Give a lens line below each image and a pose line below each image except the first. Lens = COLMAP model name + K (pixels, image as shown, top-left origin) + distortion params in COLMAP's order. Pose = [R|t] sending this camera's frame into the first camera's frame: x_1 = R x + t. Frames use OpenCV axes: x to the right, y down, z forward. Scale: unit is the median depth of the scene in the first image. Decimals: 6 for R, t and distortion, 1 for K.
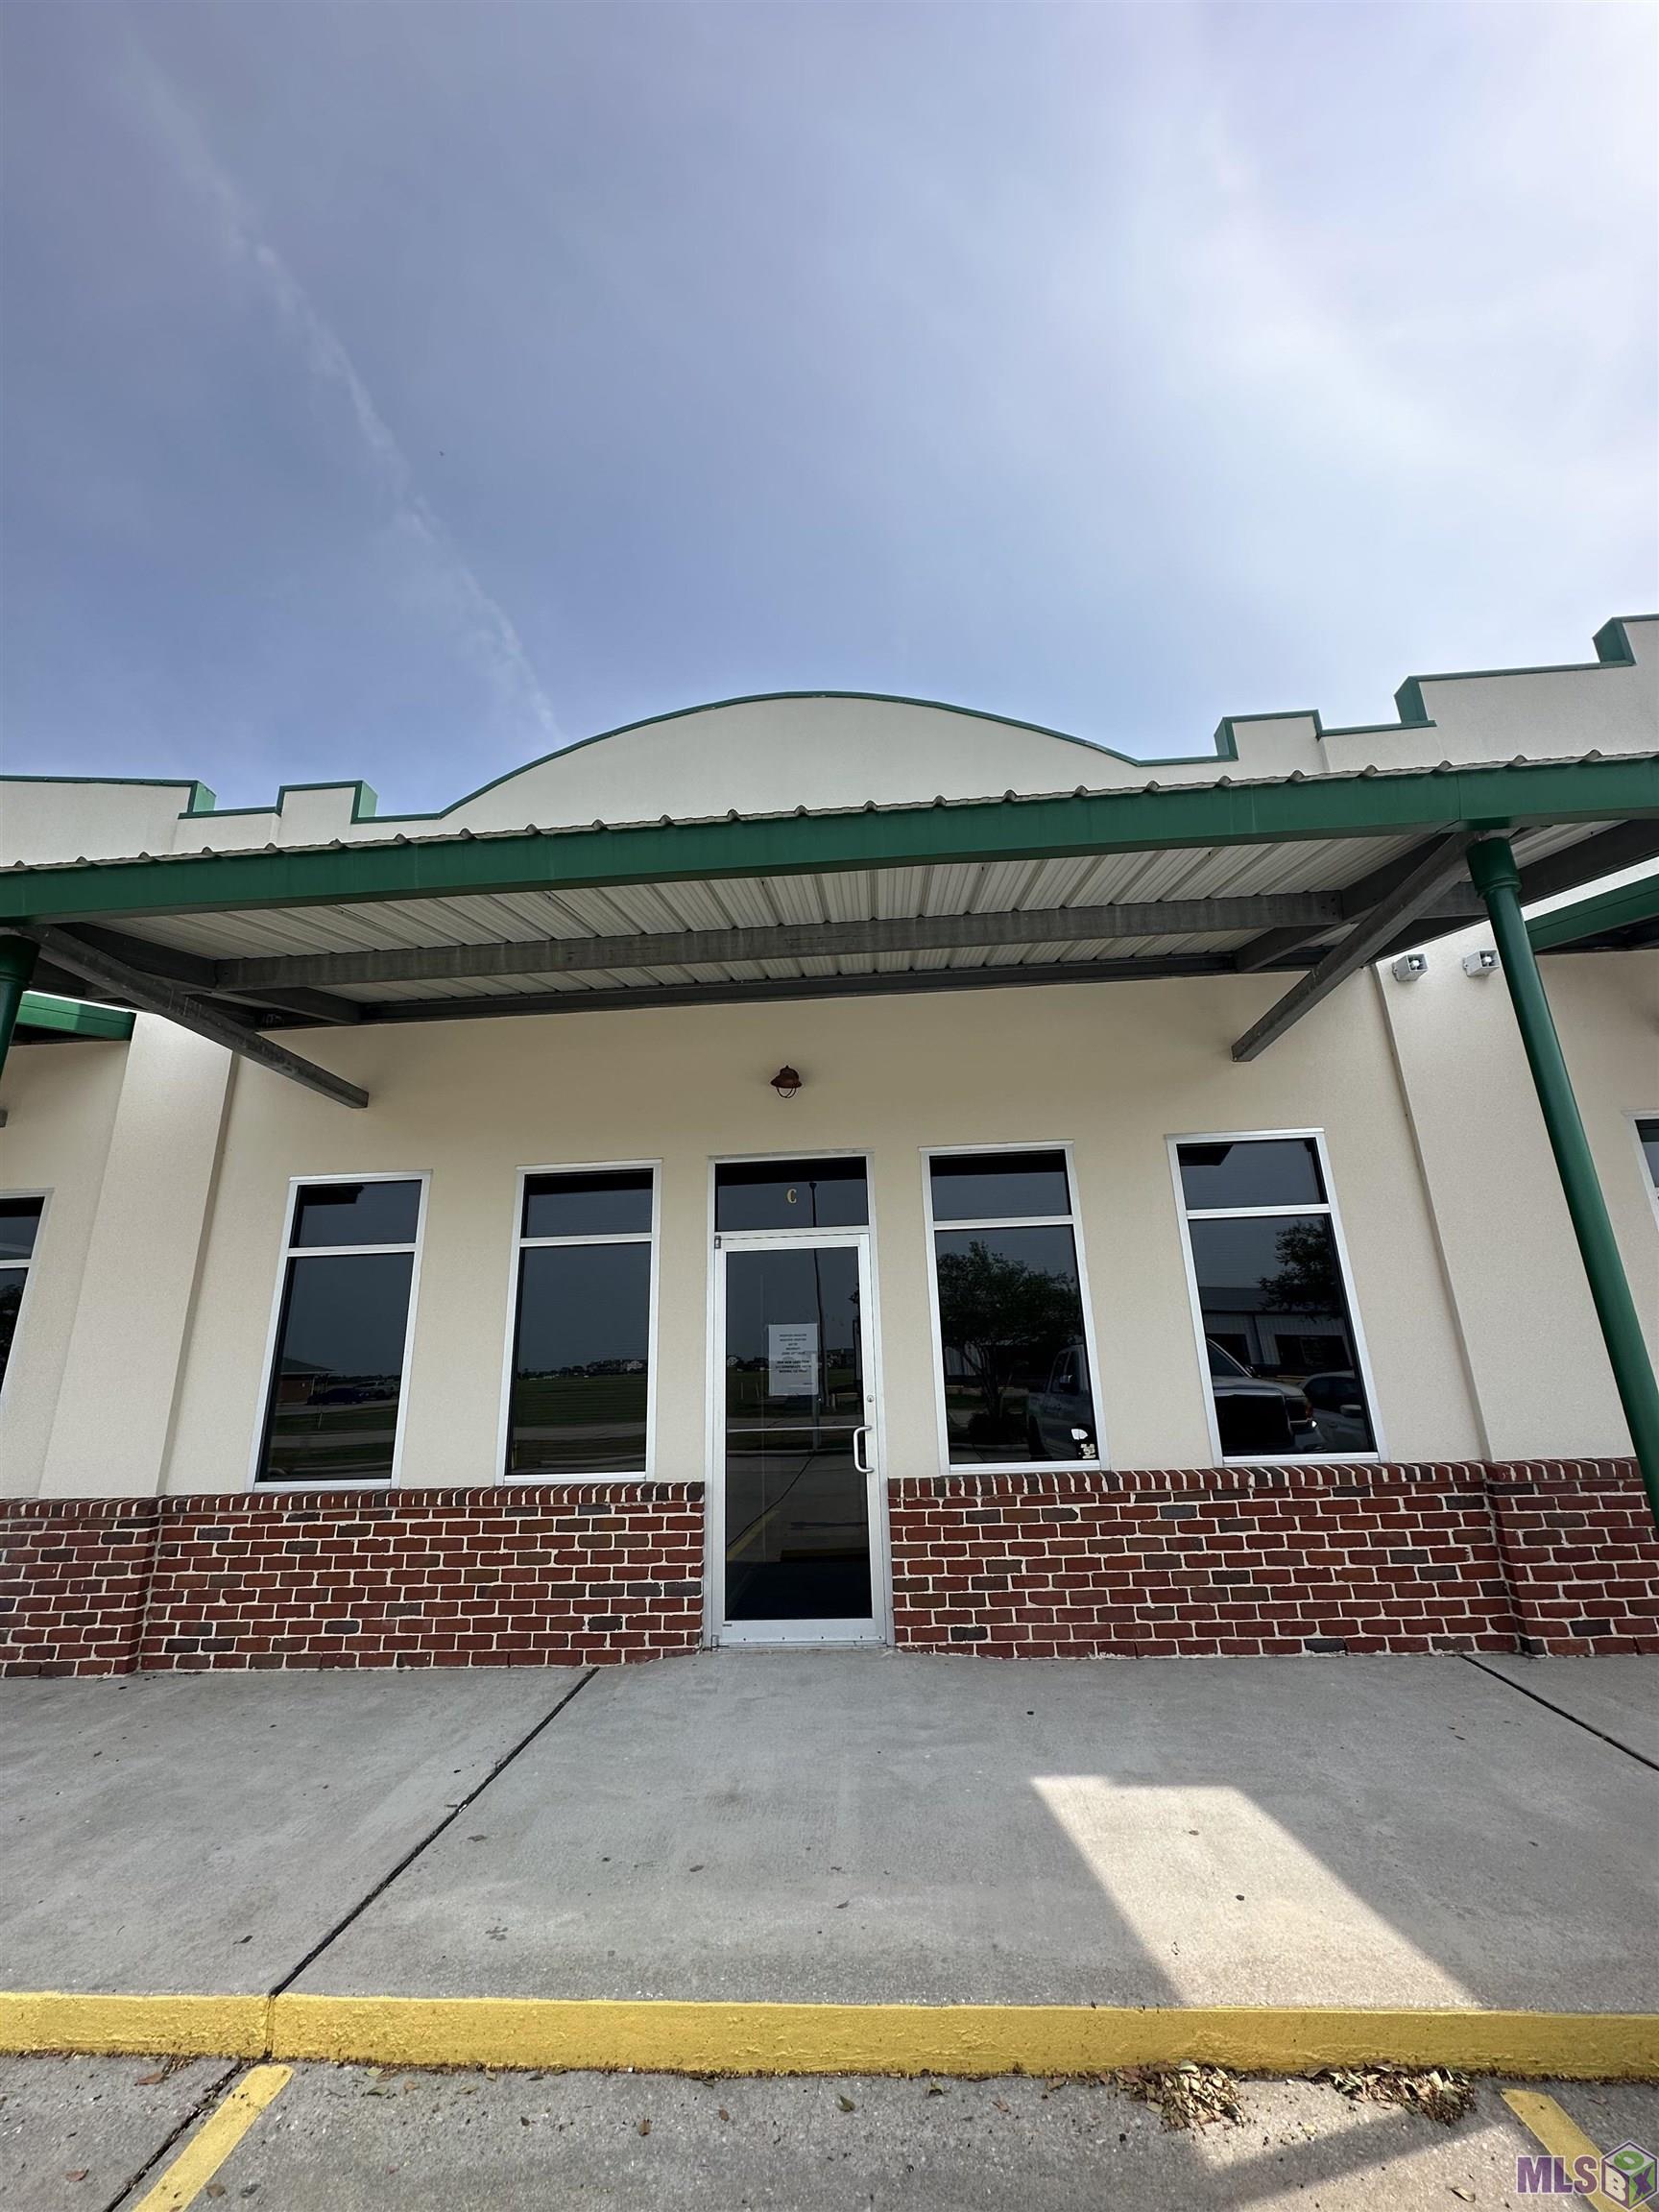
lens RADIAL K [[879.3, 0, 829.5], [0, 879.3, 1106.0], [0, 0, 1]] dist [0.000545, -0.000193]
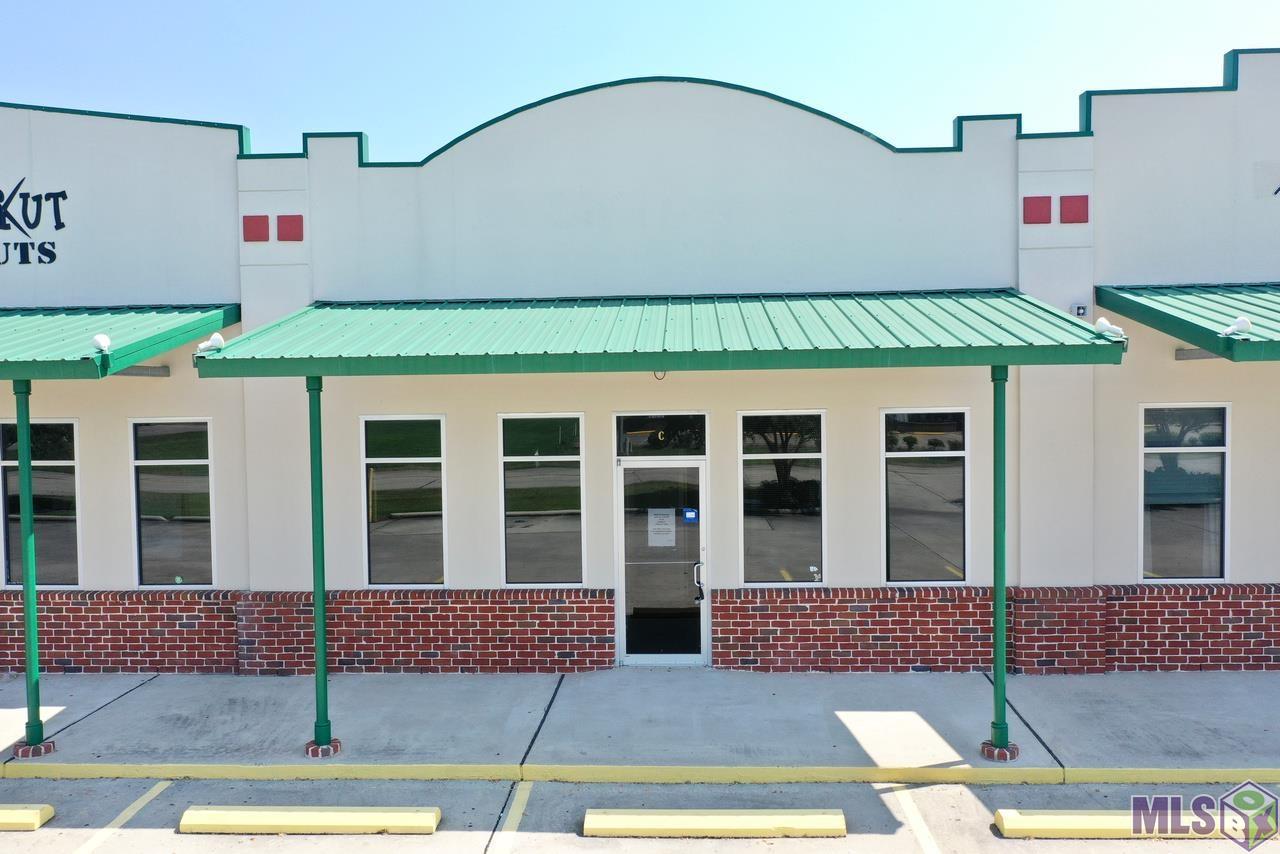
lens RADIAL K [[1005.4, 0, 642.2], [0, 1005.4, 411.7], [0, 0, 1]] dist [0.000872, -0.000630]
pose [[0.999538, 0.017252, 0.025029, -0.150102], [-0.024145, 0.950801, 0.308859, -0.634135], [-0.018469, -0.309321, 0.950778, -0.984533]]
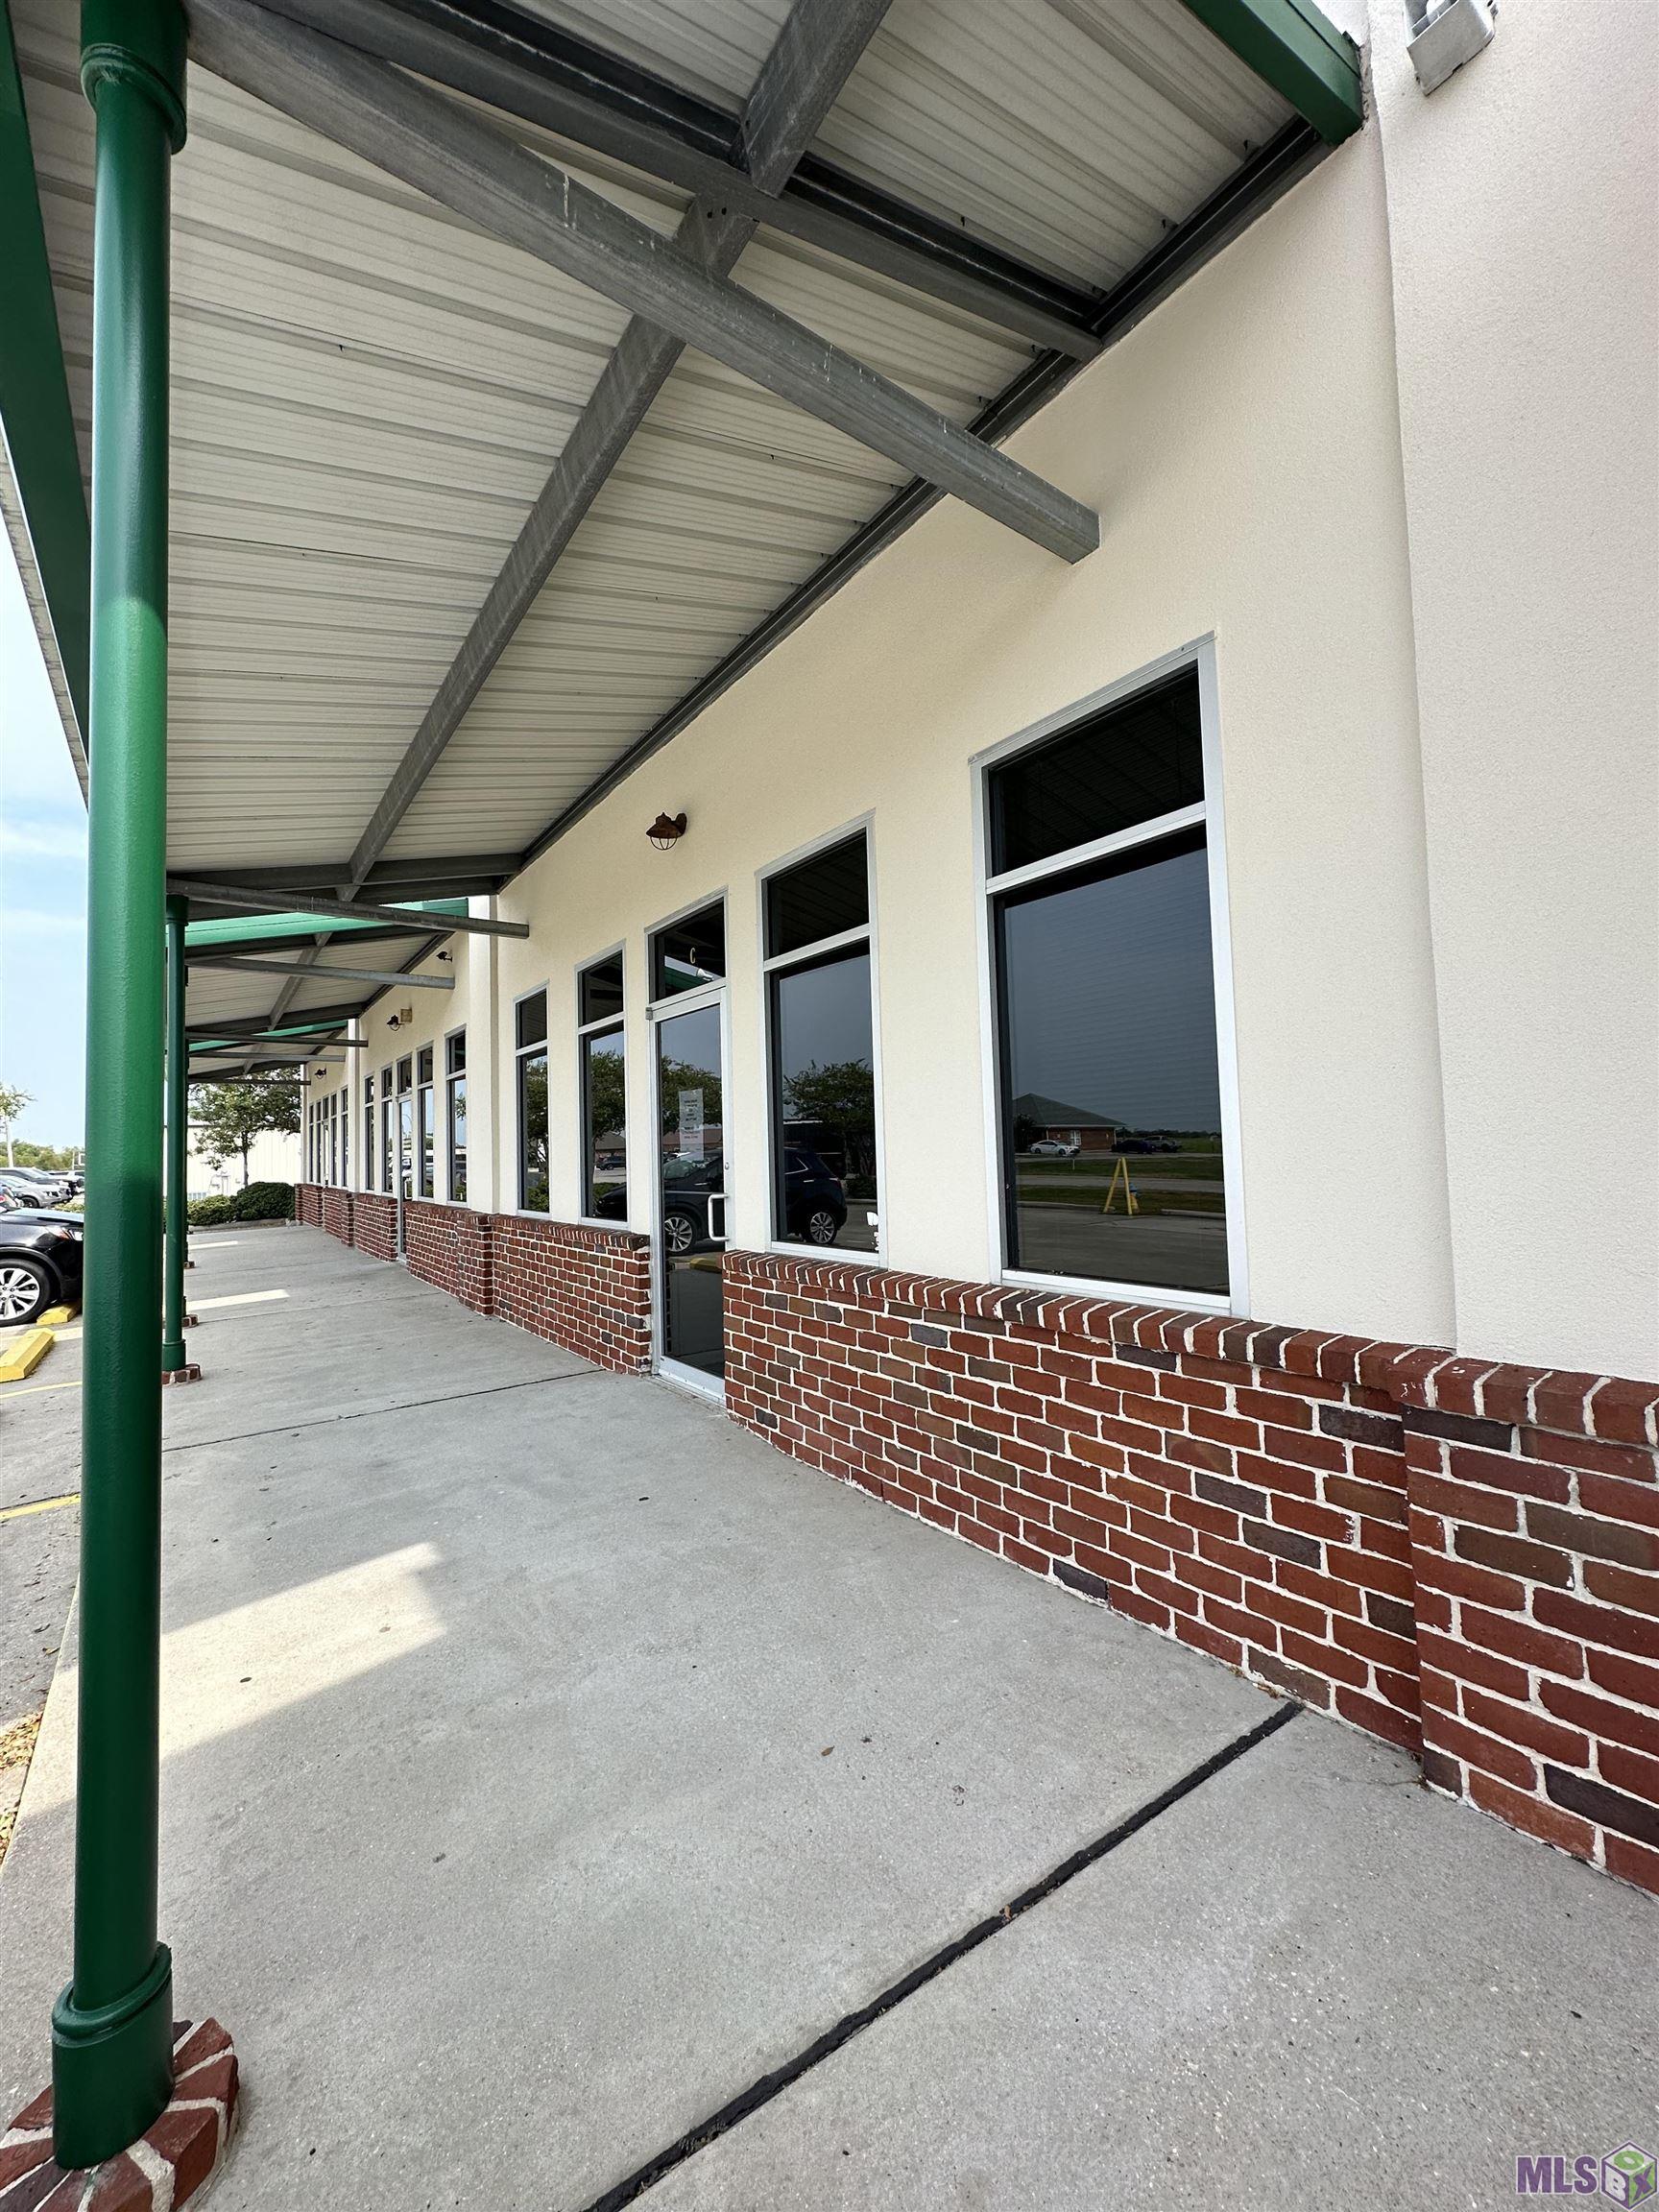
lens RADIAL K [[879.3, 0, 829.5], [0, 879.3, 1106.0], [0, 0, 1]] dist [0.000545, -0.000193]
pose [[0.641525, -0.025804, -0.766668, 0.873163], [0.230033, 0.959911, 0.160177, 0.161304], [0.731799, -0.279116, 0.621743, 0.564310]]
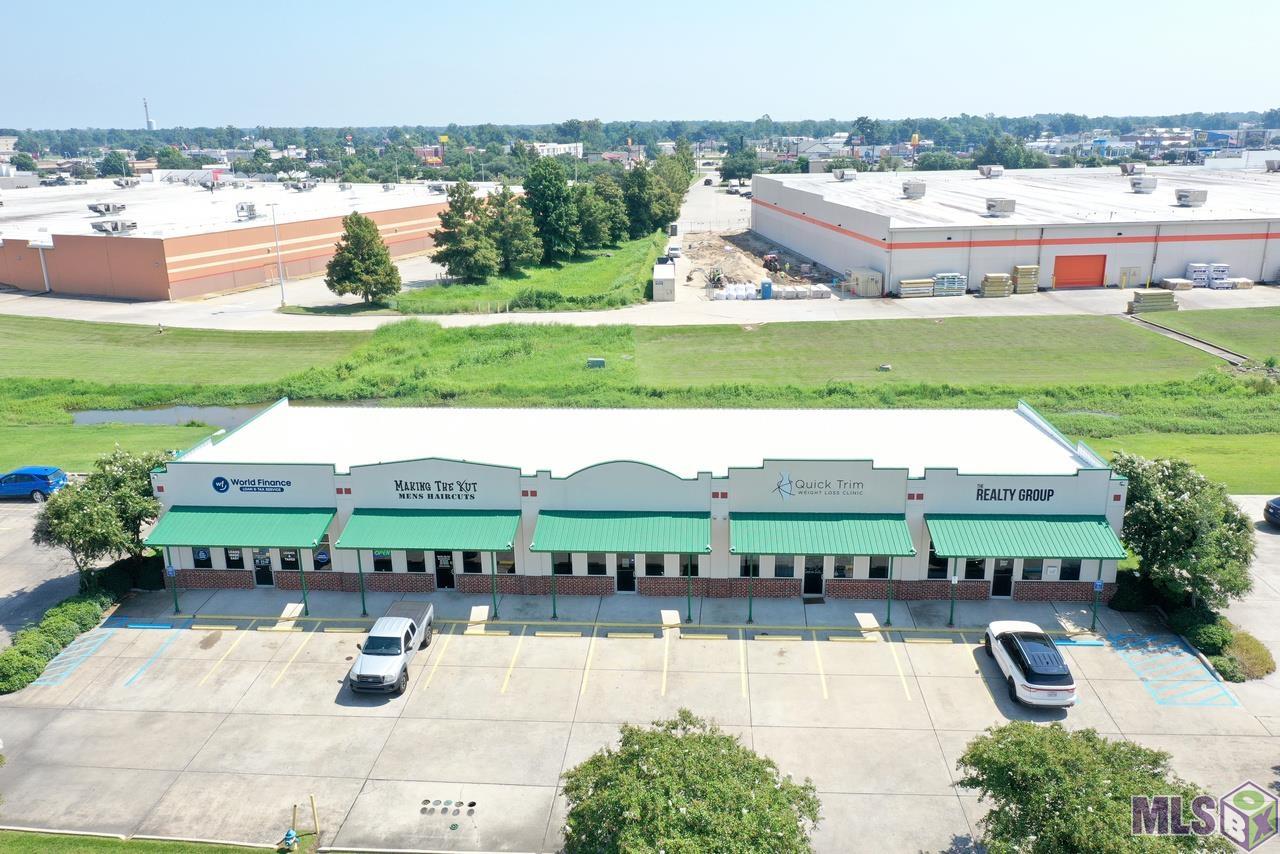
lens RADIAL K [[1005.4, 0, 642.2], [0, 1005.4, 411.7], [0, 0, 1]] dist [0.000872, -0.000630]
pose [[0.999777, 0.015720, 0.014074, -0.044149], [-0.020821, 0.843078, 0.537387, -5.876241], [-0.003417, -0.537561, 0.843218, -6.013647]]
